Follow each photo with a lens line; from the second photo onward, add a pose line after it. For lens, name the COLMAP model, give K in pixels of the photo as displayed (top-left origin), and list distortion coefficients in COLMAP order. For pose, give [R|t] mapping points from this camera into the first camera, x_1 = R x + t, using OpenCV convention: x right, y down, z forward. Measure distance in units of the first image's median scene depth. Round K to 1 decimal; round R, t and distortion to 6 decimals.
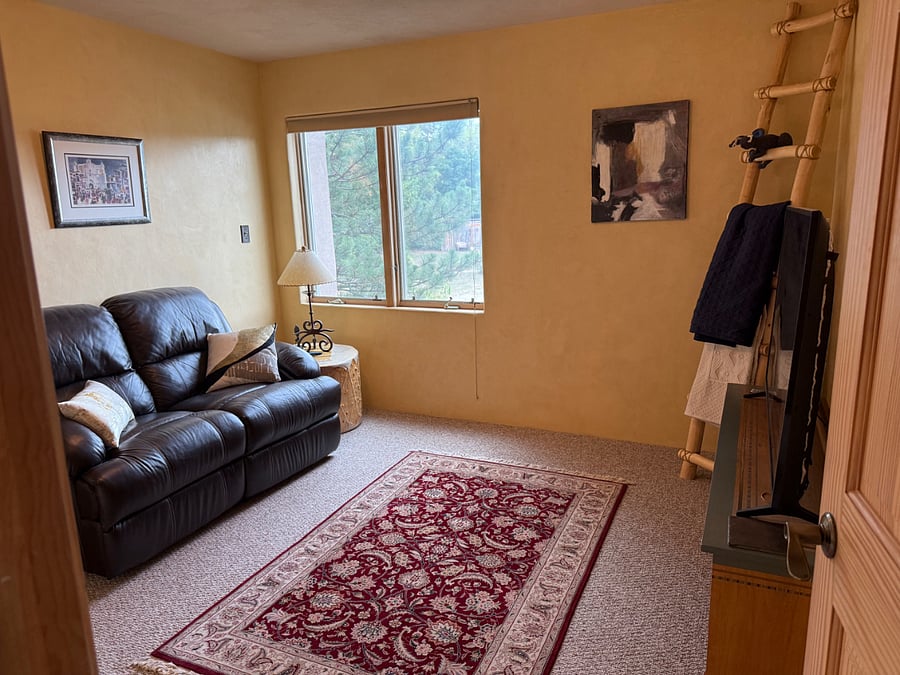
lens RADIAL K [[636.7, 0, 450.0], [0, 636.7, 337.5], [0, 0, 1]] dist [0.169038, -0.279985]
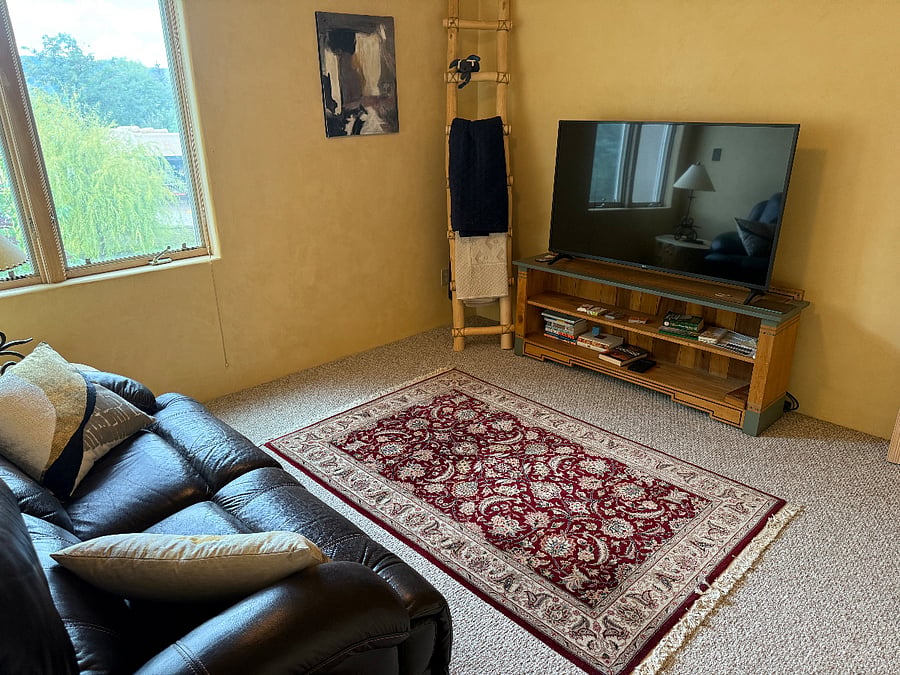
lens RADIAL K [[636.7, 0, 450.0], [0, 636.7, 337.5], [0, 0, 1]] dist [0.169038, -0.279985]
pose [[0.359884, -0.298295, 0.884027, -0.716140], [0.187333, 0.951320, 0.244739, -0.108301], [-0.913997, 0.077530, 0.398245, 0.531185]]
